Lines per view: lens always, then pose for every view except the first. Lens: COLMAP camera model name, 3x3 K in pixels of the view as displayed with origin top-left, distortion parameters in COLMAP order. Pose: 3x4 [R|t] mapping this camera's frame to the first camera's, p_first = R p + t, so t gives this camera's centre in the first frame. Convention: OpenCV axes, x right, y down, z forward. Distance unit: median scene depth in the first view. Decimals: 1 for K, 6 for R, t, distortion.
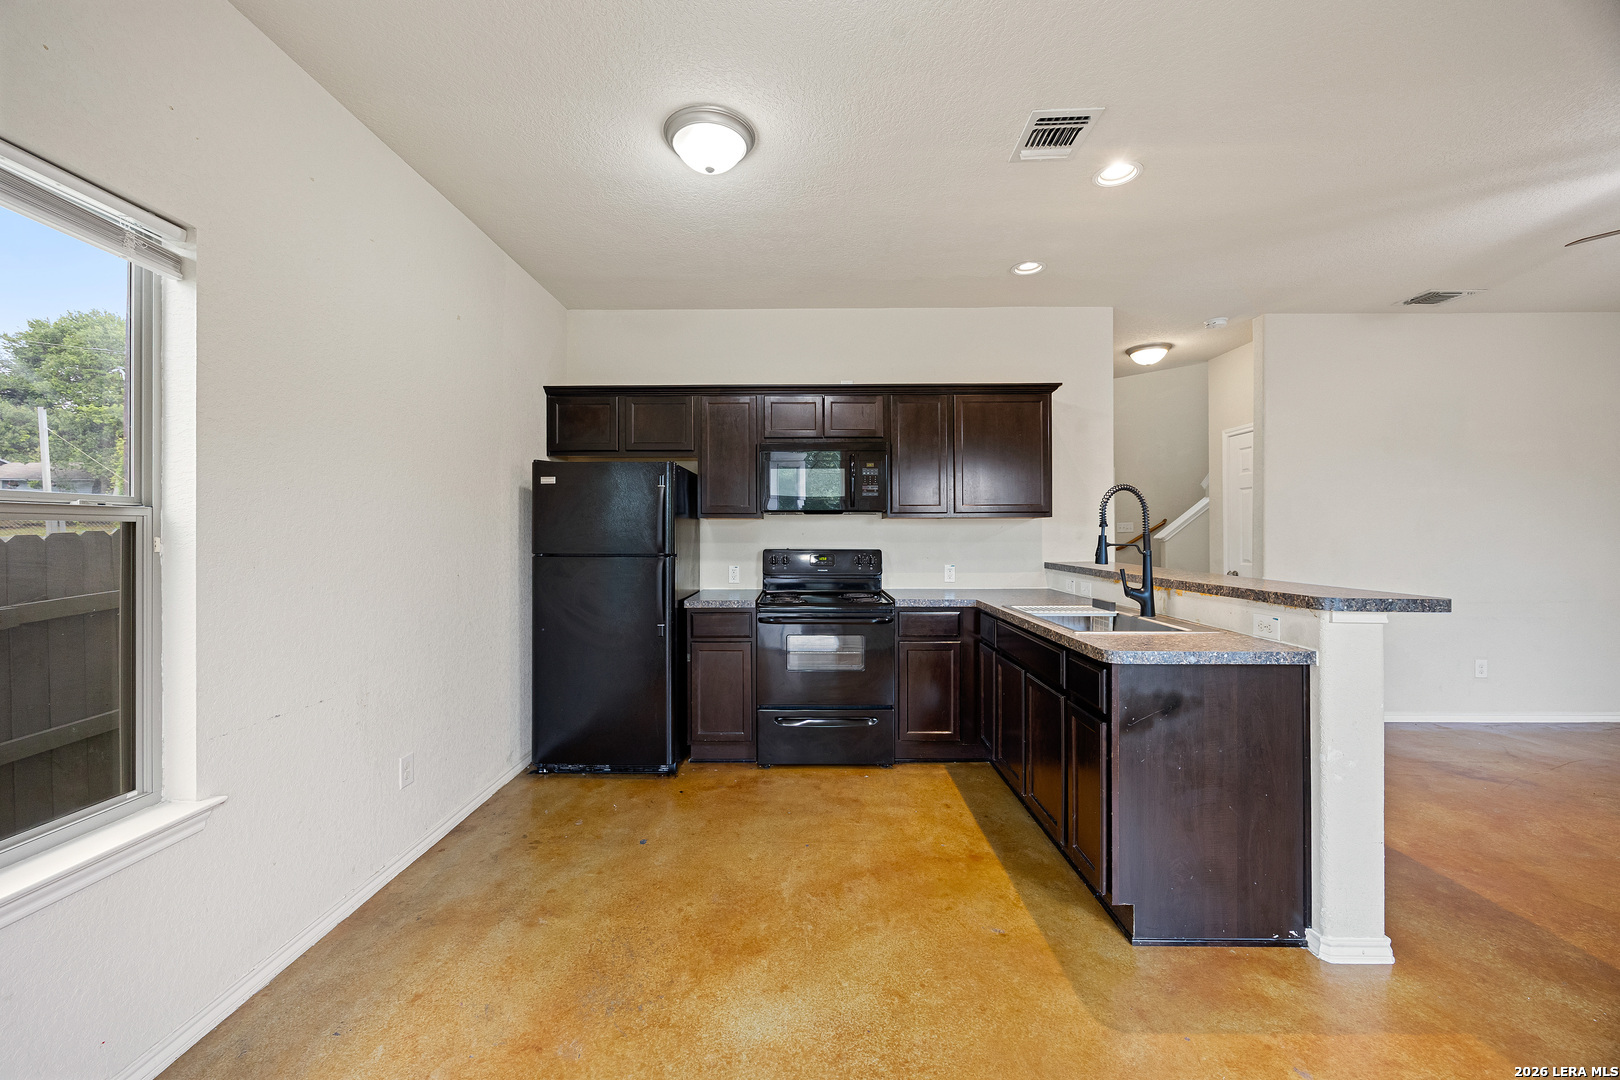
lens RADIAL K [[614.8, 0, 806.0], [0, 614.8, 533.9], [0, 0, 1]] dist [0.000354, -0.000102]
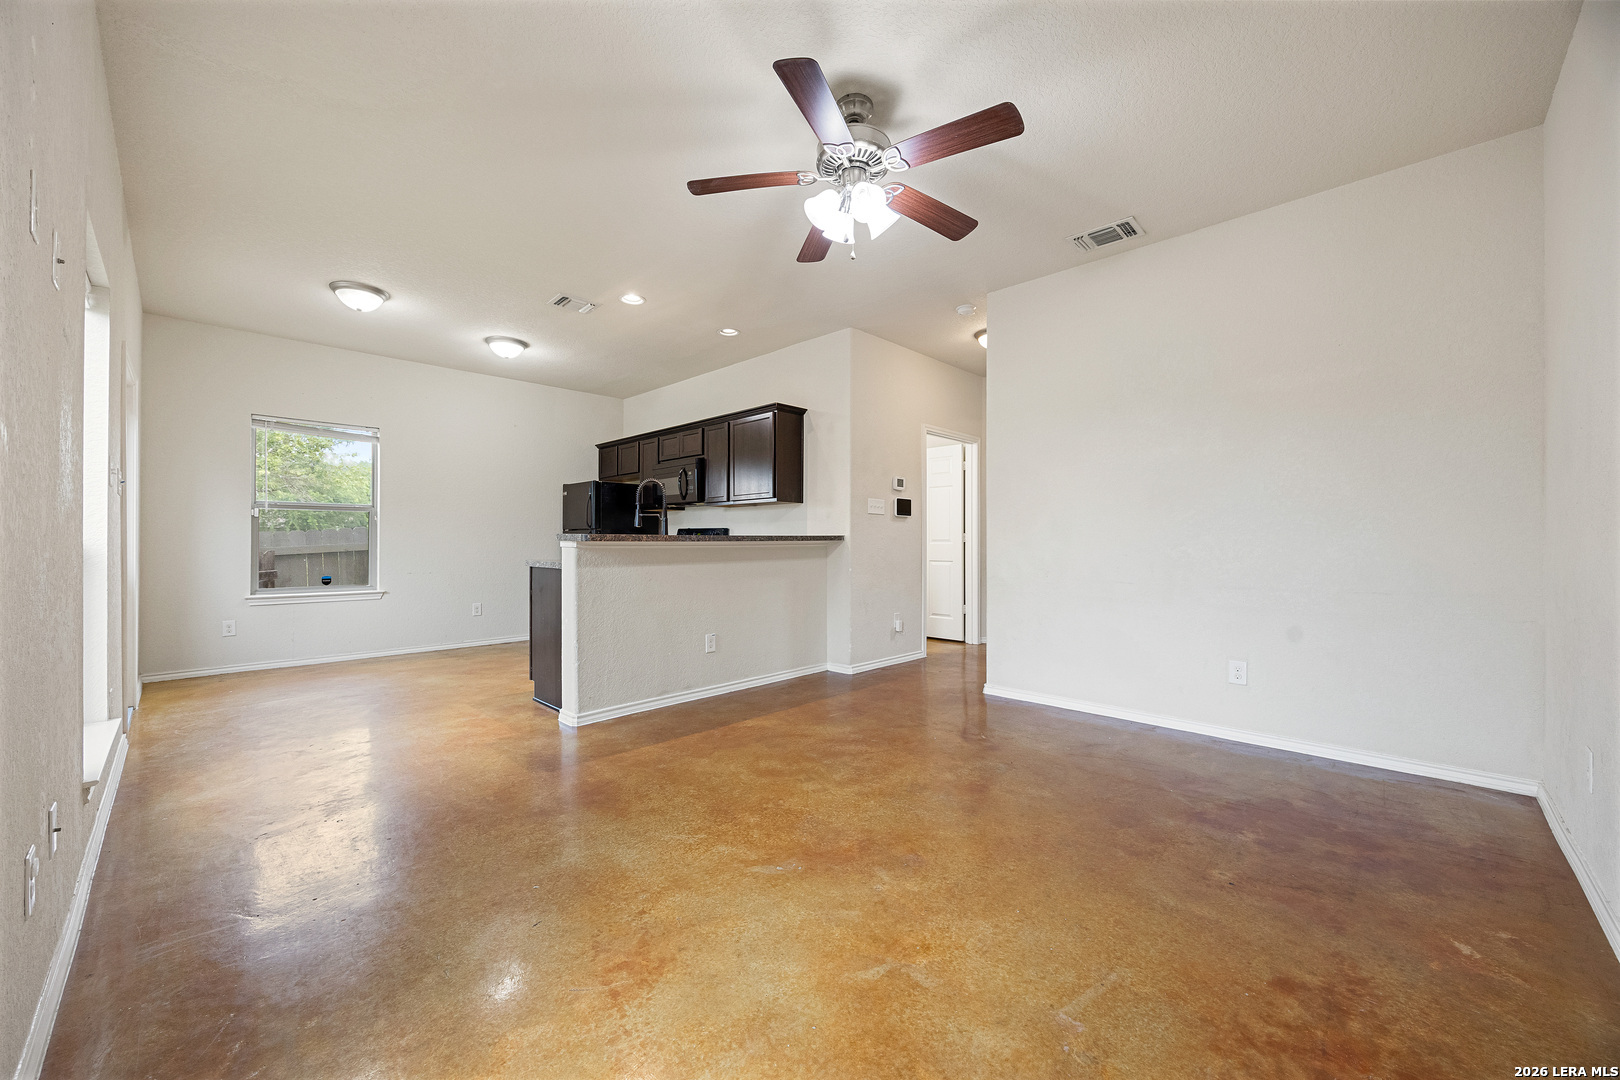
lens RADIAL K [[614.6, 0, 804.3], [0, 614.6, 541.1], [0, 0, 1]] dist [-0.000981, 0.000026]
pose [[0.720835, 0.001679, -0.693104, 1.382803], [-0.002191, 0.999998, 0.000144, 0.060173], [0.693103, 0.001414, 0.720837, 0.062342]]
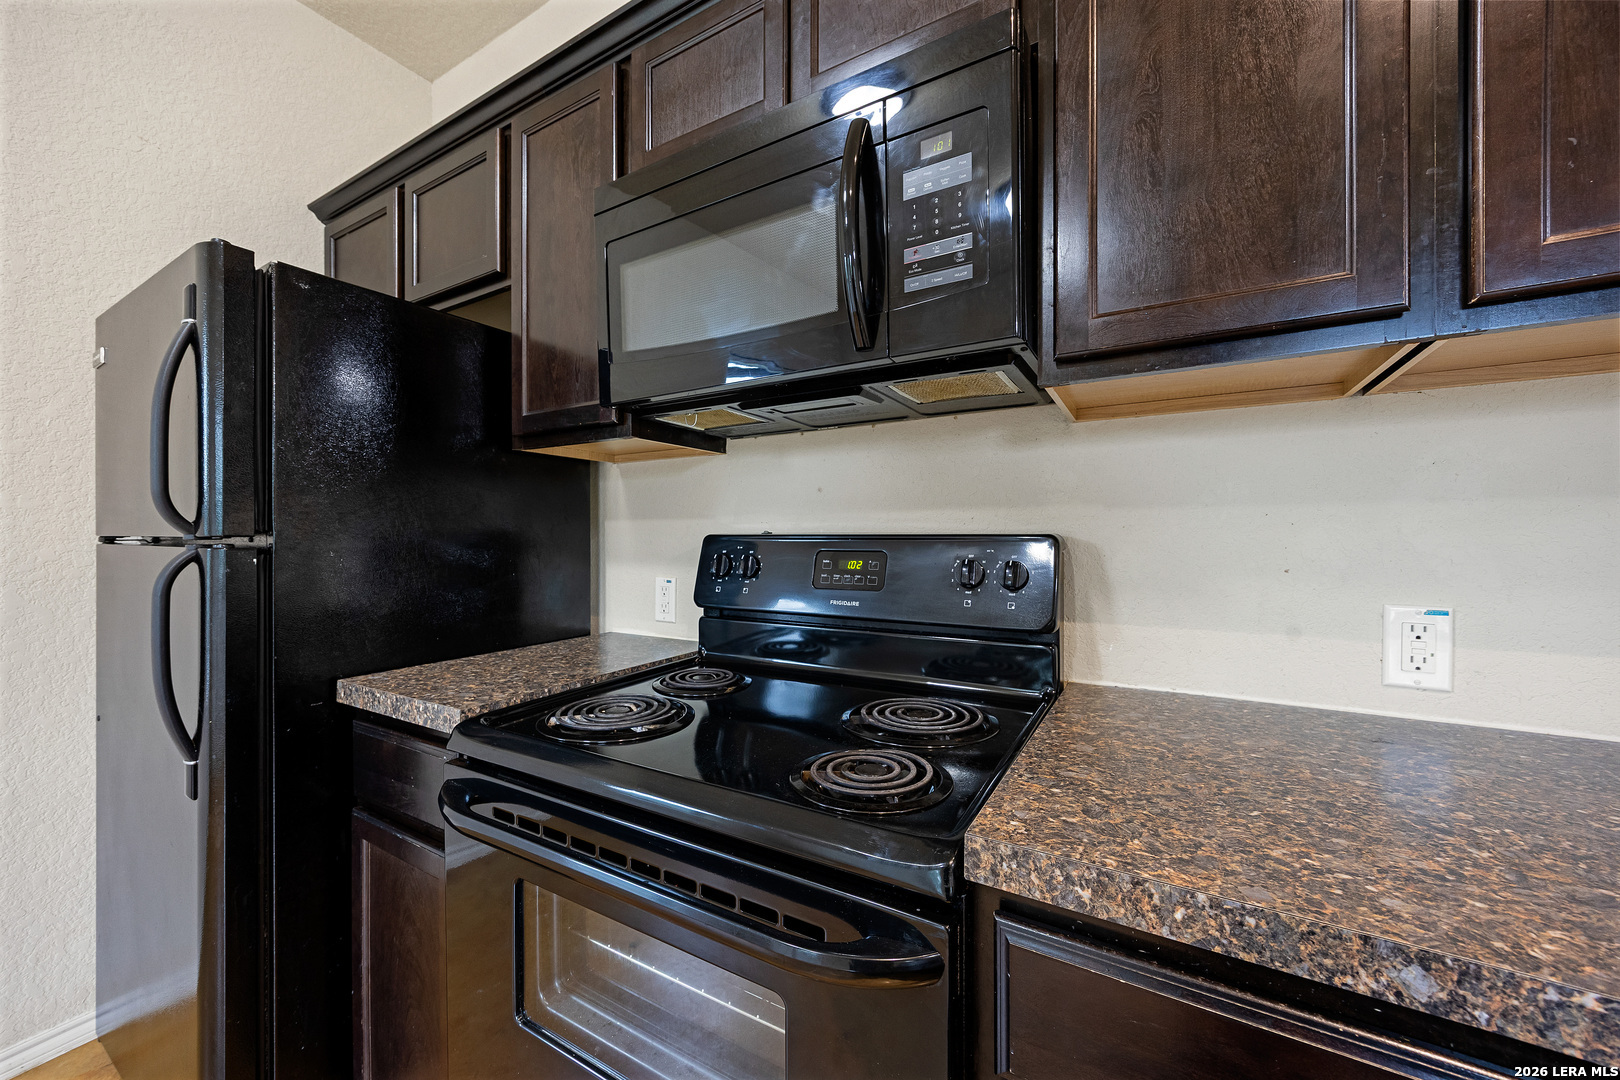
lens RADIAL K [[614.6, 0, 804.3], [0, 614.6, 541.1], [0, 0, 1]] dist [-0.000981, 0.000026]
pose [[0.861993, 0.001628, -0.506918, 0.174990], [0.000871, 0.999989, 0.004693, 0.029581], [0.506920, -0.004487, 0.861981, 0.779428]]
